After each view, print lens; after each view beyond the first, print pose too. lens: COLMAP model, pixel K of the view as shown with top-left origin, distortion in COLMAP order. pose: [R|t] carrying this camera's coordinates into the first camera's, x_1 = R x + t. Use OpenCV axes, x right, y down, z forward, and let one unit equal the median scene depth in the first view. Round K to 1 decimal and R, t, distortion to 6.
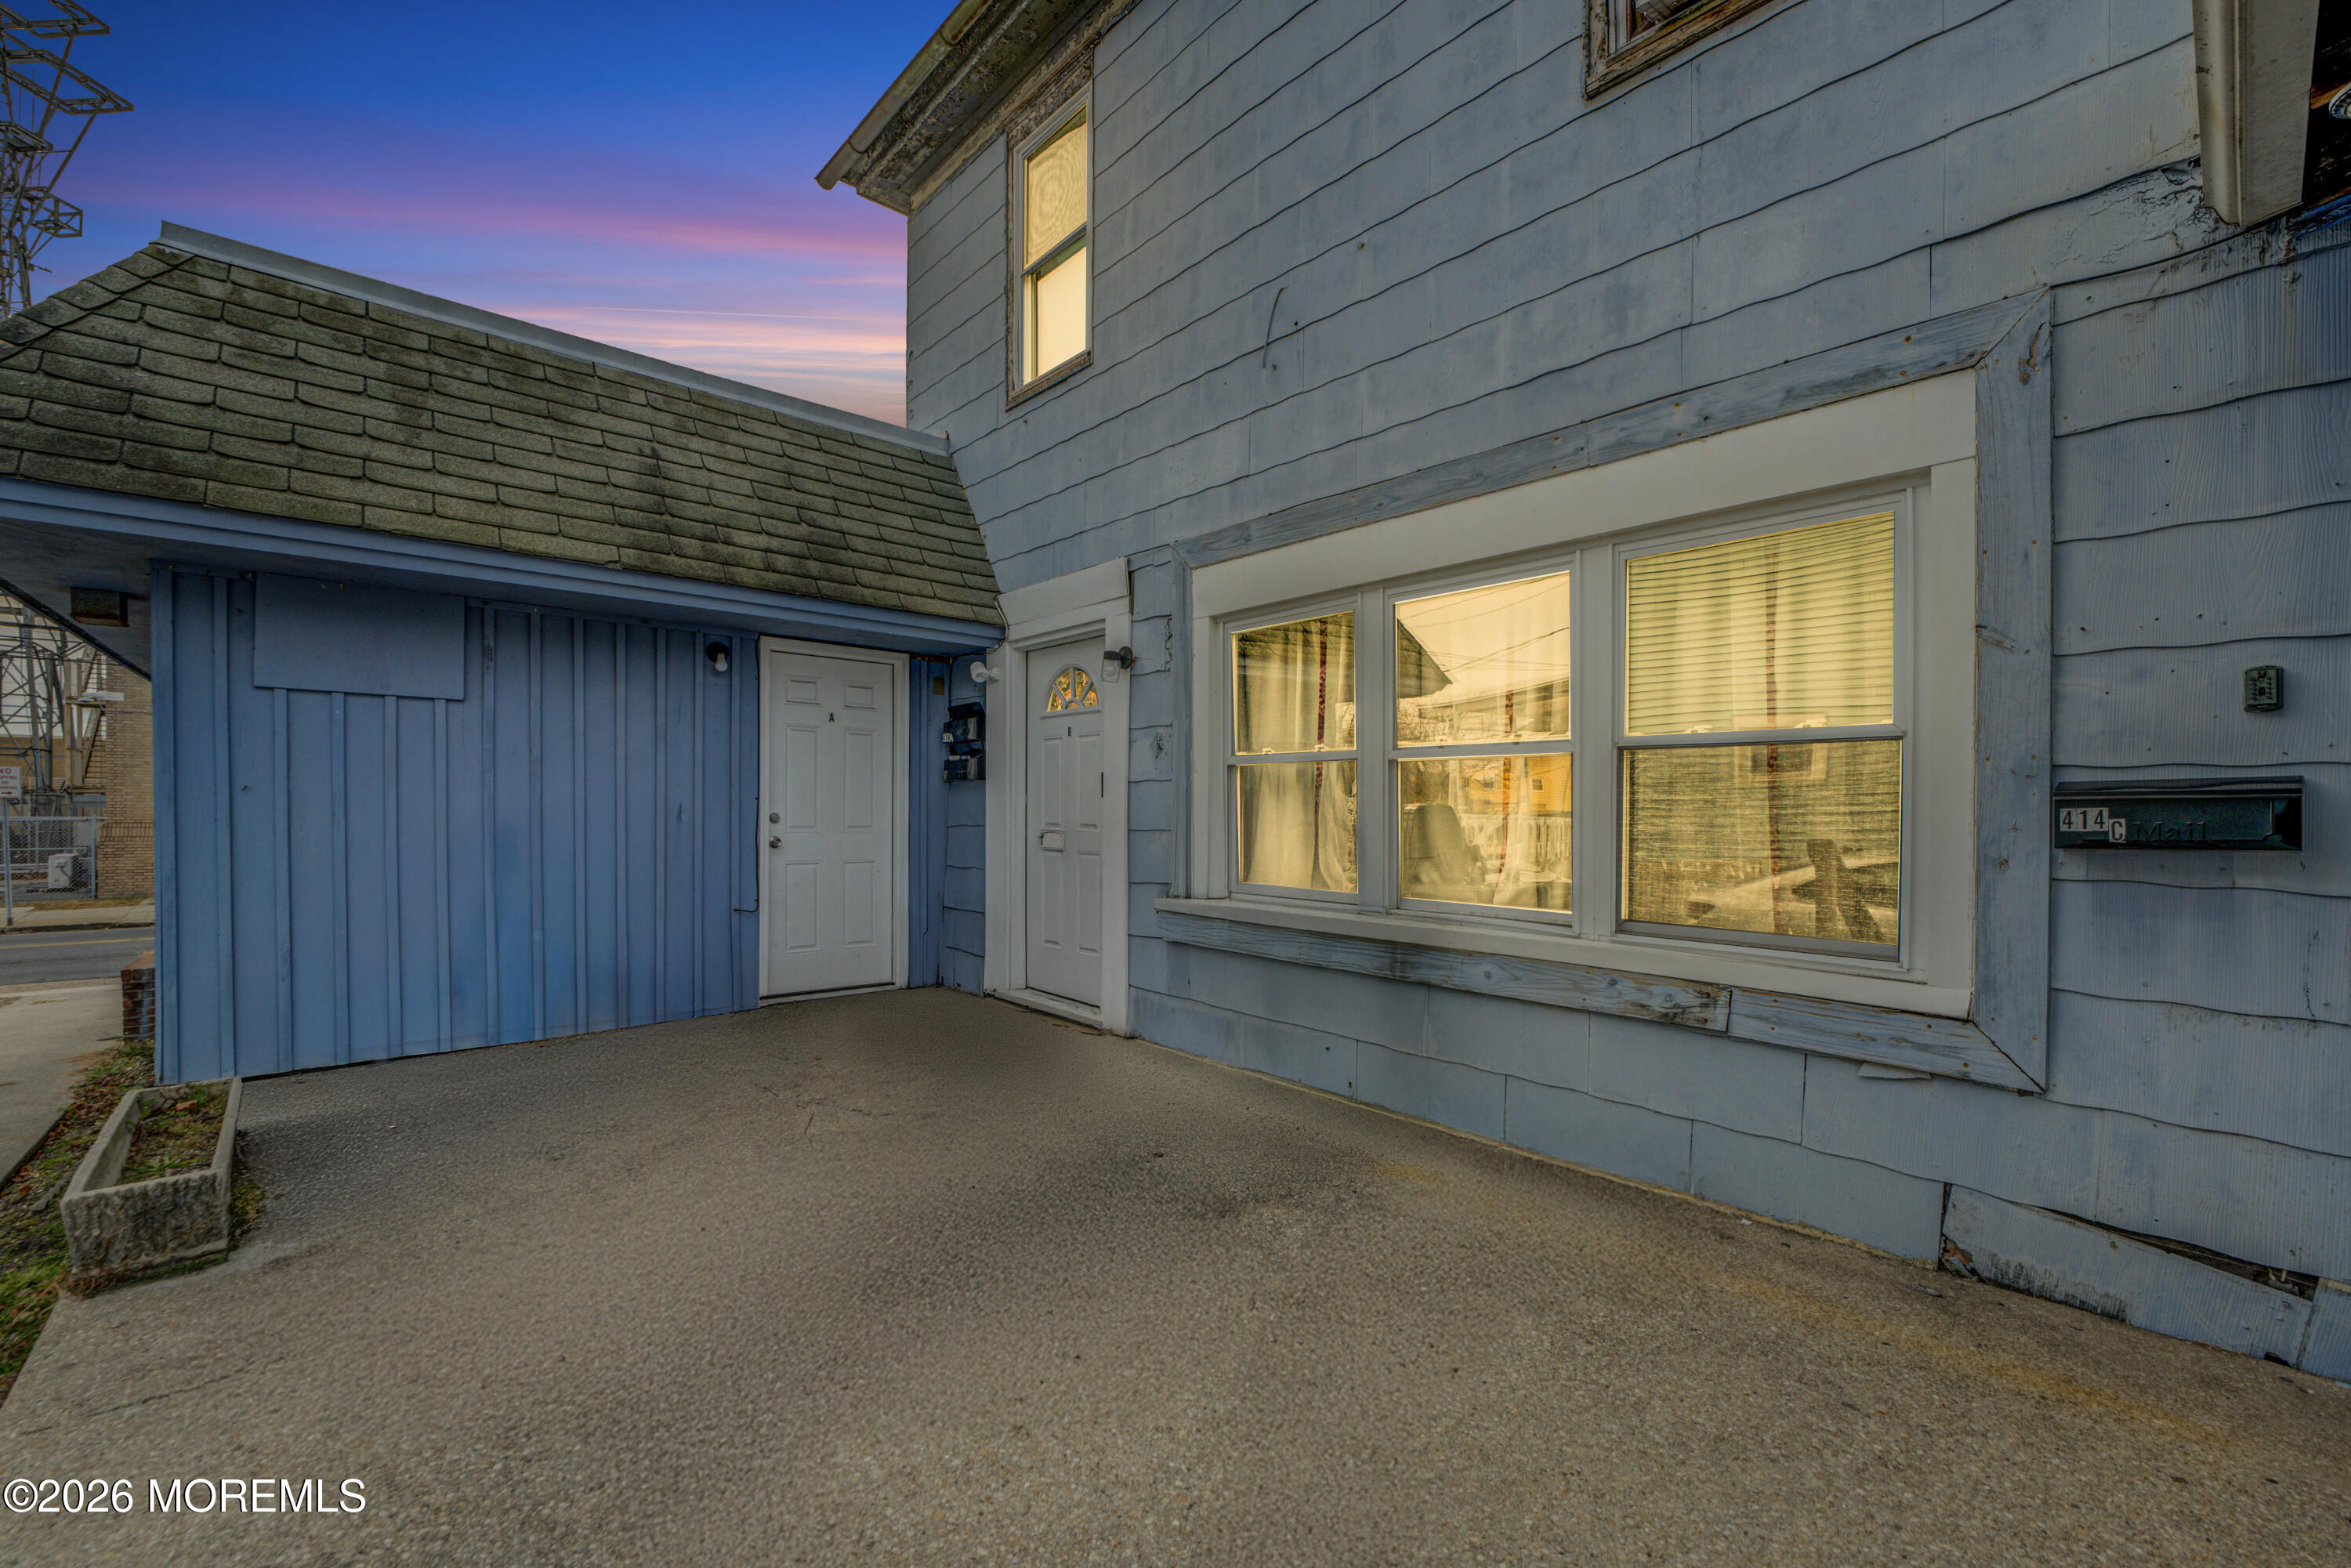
lens RADIAL K [[953.5, 0, 1141.2], [0, 953.5, 816.4], [0, 0, 1]] dist [-0.011092, -0.000249]
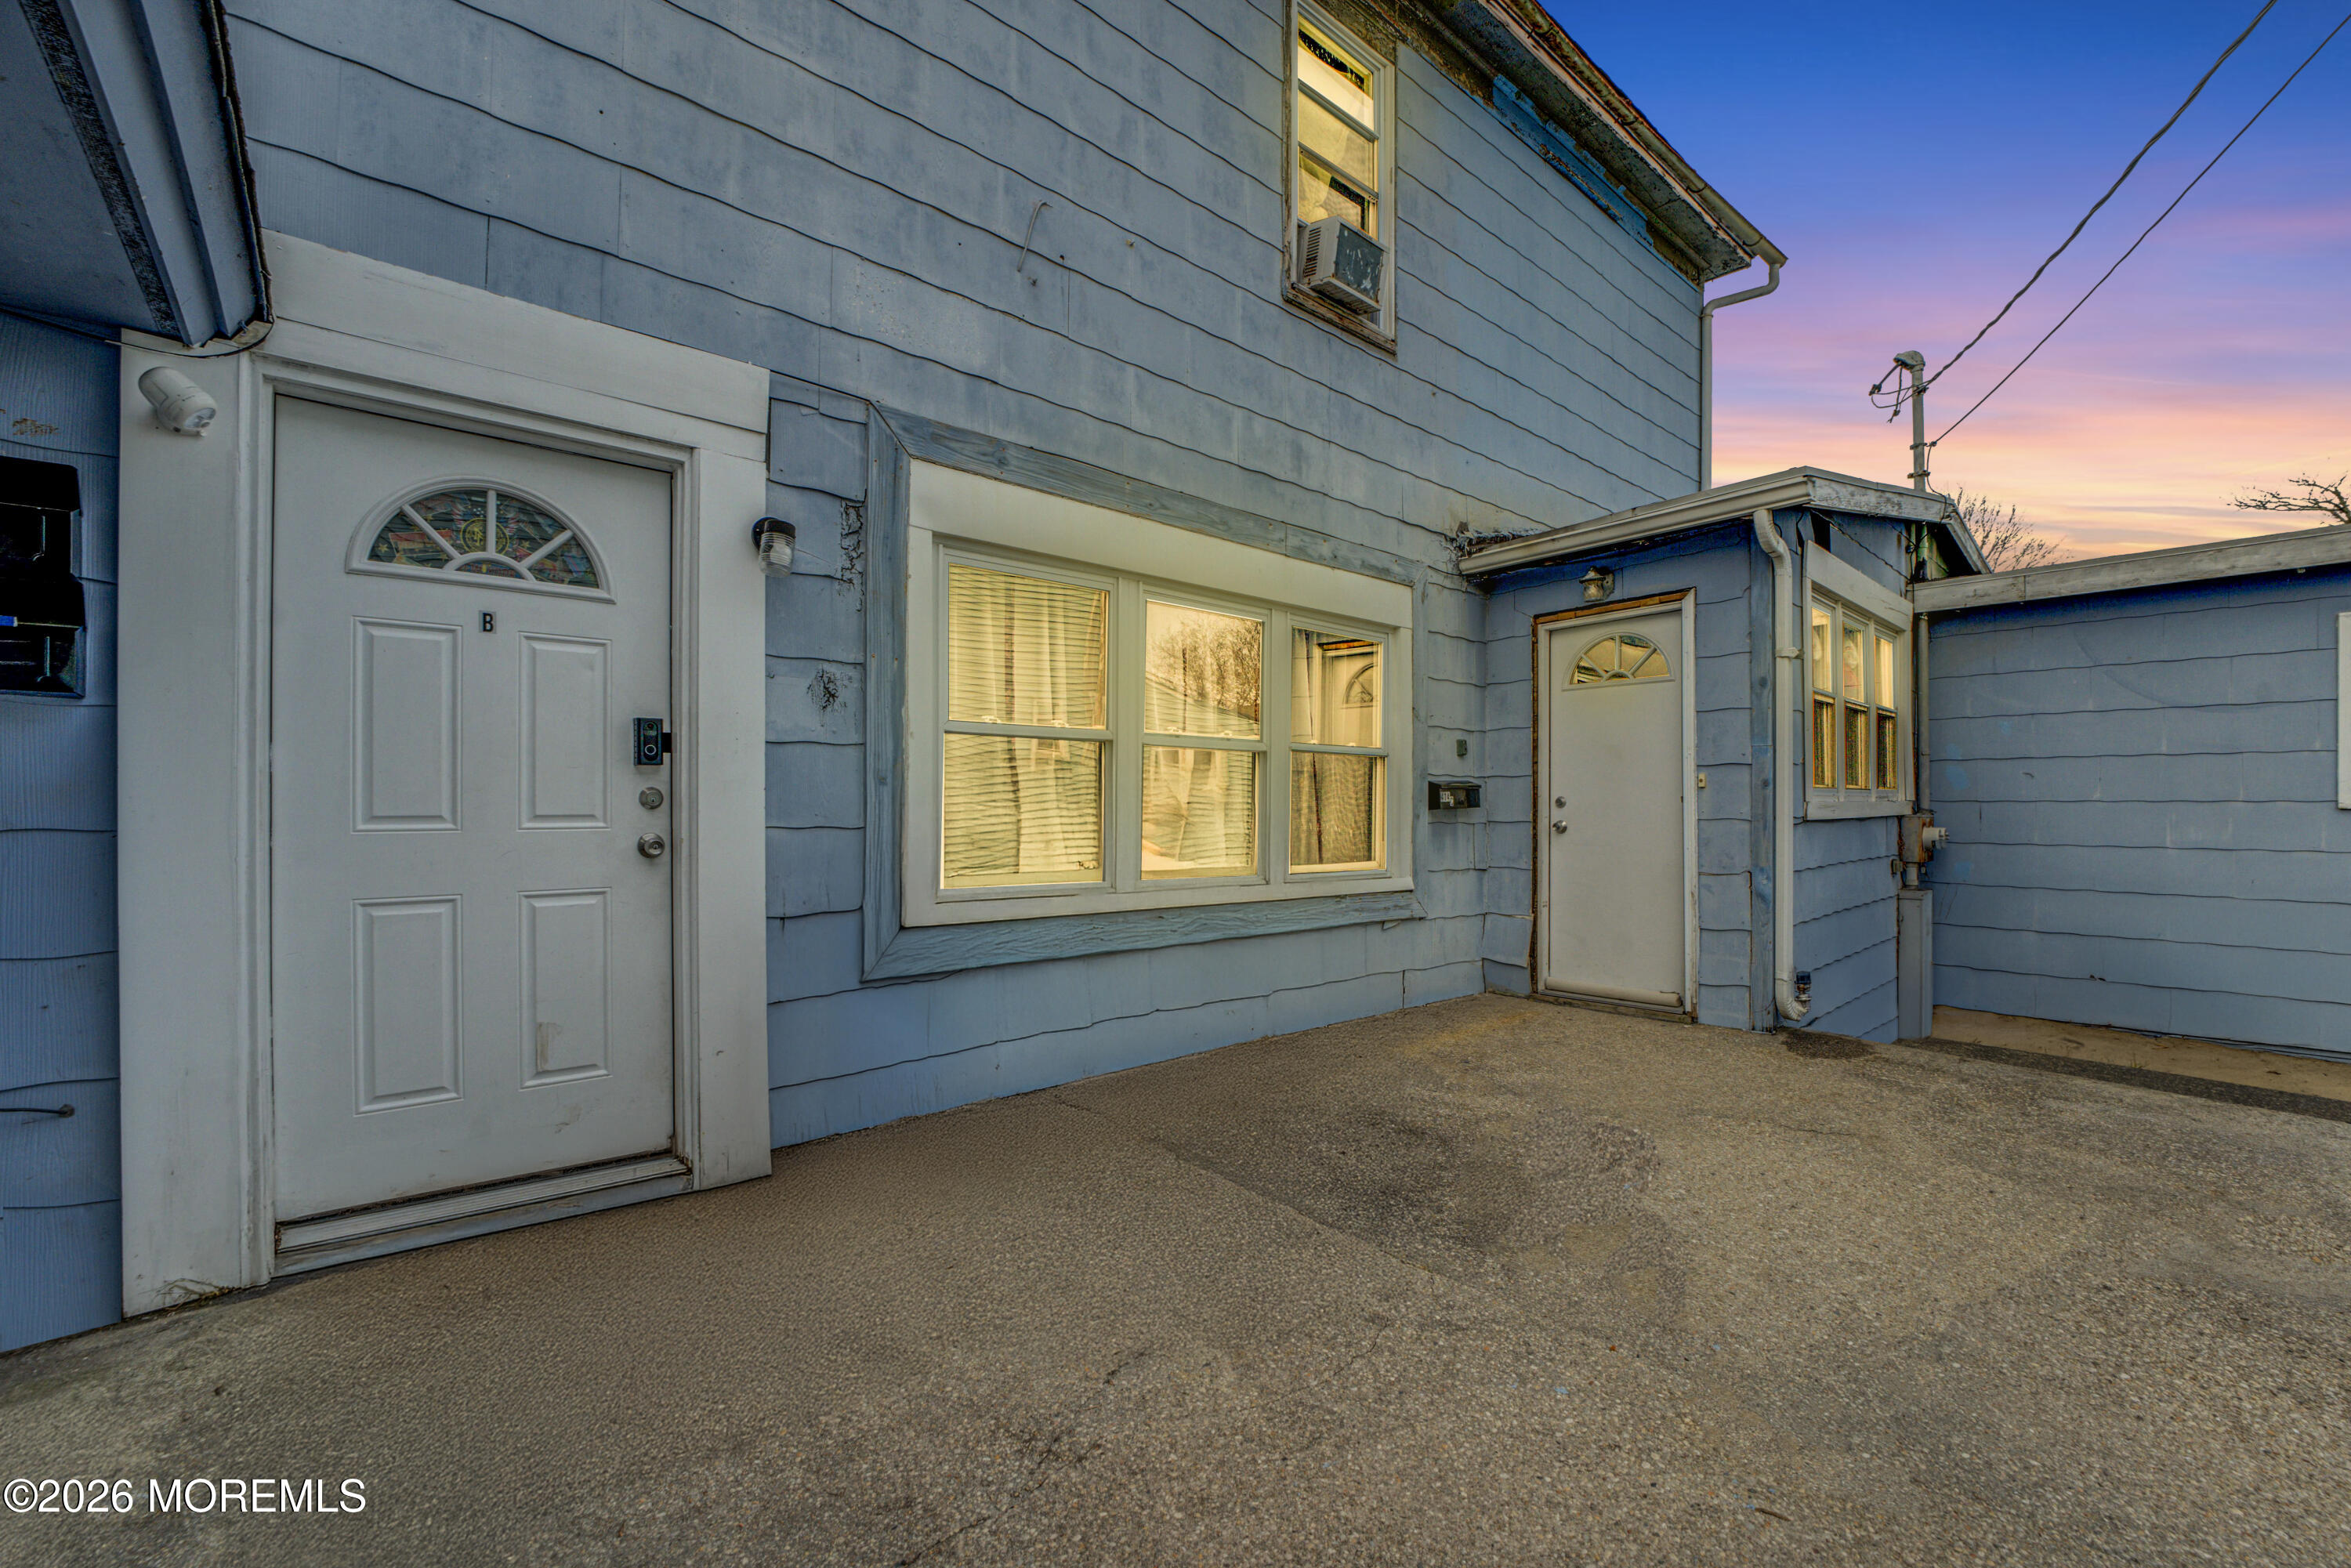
lens RADIAL K [[953.5, 0, 1171.9], [0, 953.5, 797.8], [0, 0, 1]] dist [-0.011092, -0.000249]
pose [[-0.001869, 0.001468, 0.999997, -0.939560], [0.006473, 0.999978, -0.001456, 0.002761], [-0.999977, 0.006470, -0.001878, 1.131202]]
